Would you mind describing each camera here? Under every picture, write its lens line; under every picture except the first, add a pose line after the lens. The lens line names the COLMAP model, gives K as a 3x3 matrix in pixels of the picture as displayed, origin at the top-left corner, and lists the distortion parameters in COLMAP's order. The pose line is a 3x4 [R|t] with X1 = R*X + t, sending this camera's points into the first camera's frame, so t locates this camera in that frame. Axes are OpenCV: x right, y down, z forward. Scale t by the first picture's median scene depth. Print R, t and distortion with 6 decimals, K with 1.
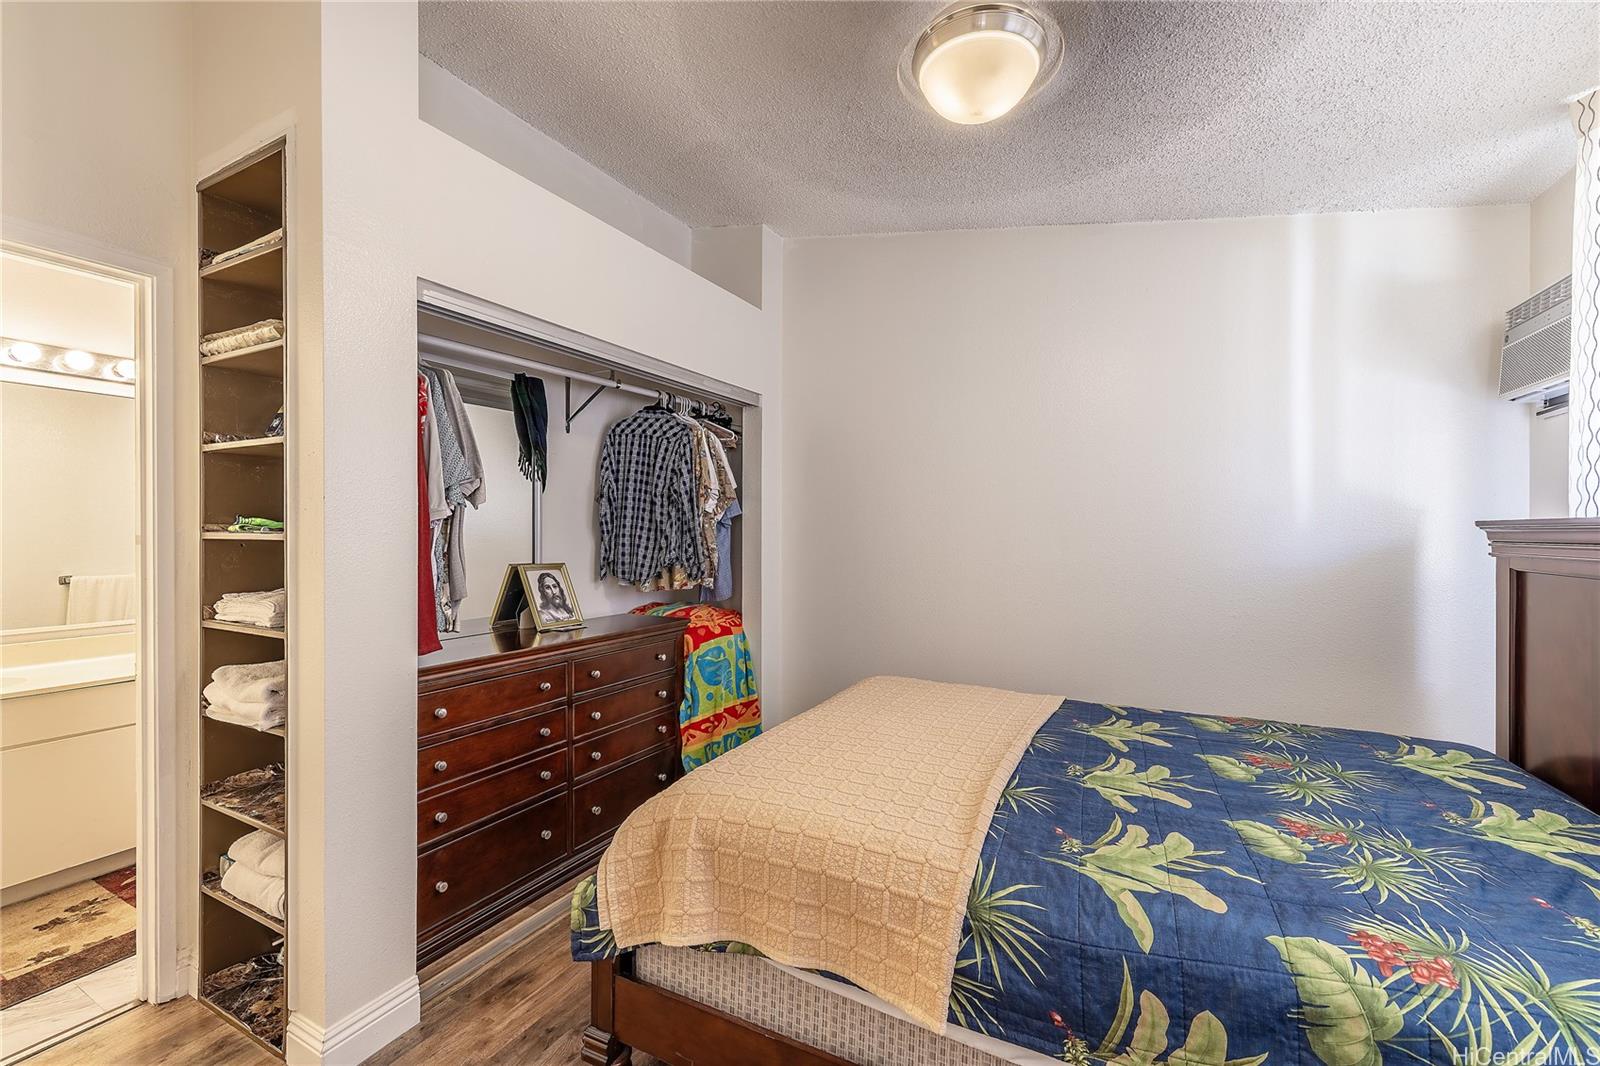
lens RADIAL K [[671.9, 0, 797.0], [0, 671.9, 534.2], [0, 0, 1]] dist [-0.000869, 0.000020]
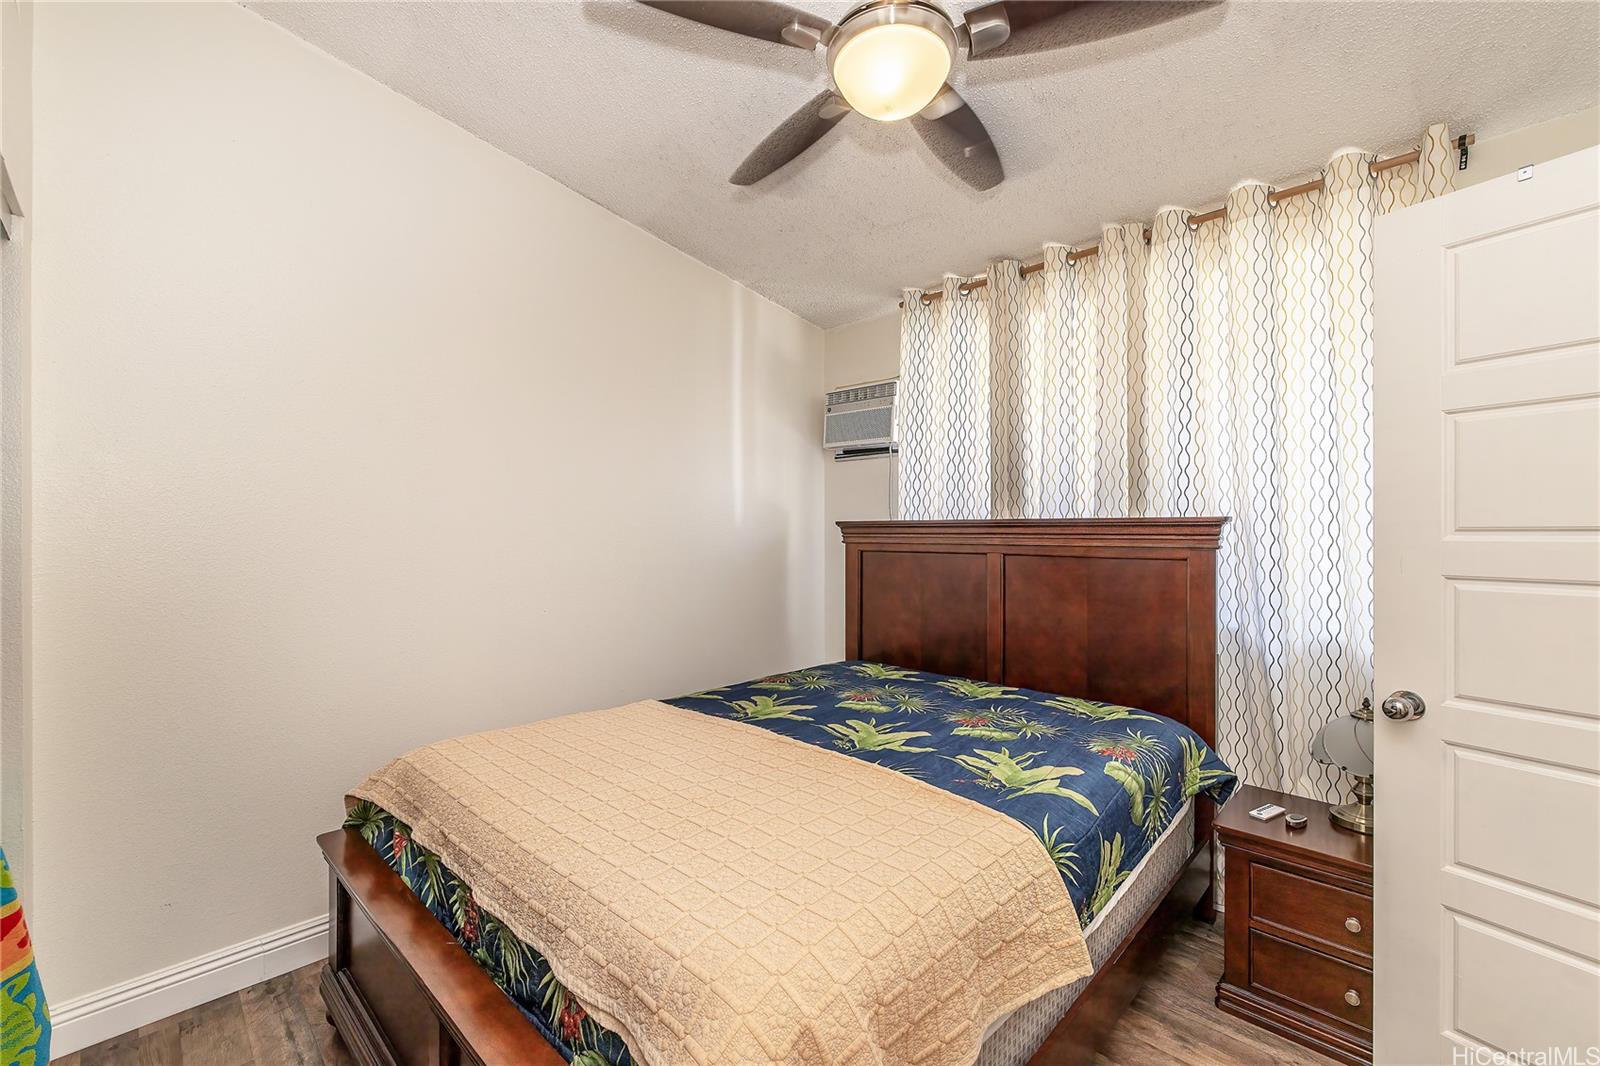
lens RADIAL K [[671.9, 0, 797.8], [0, 671.9, 533.3], [0, 0, 1]] dist [-0.000869, 0.000020]
pose [[0.265510, 0.003707, 0.964101, -0.652349], [-0.000183, 0.999993, -0.003794, 0.017220], [-0.964108, 0.000831, 0.265509, 0.787186]]
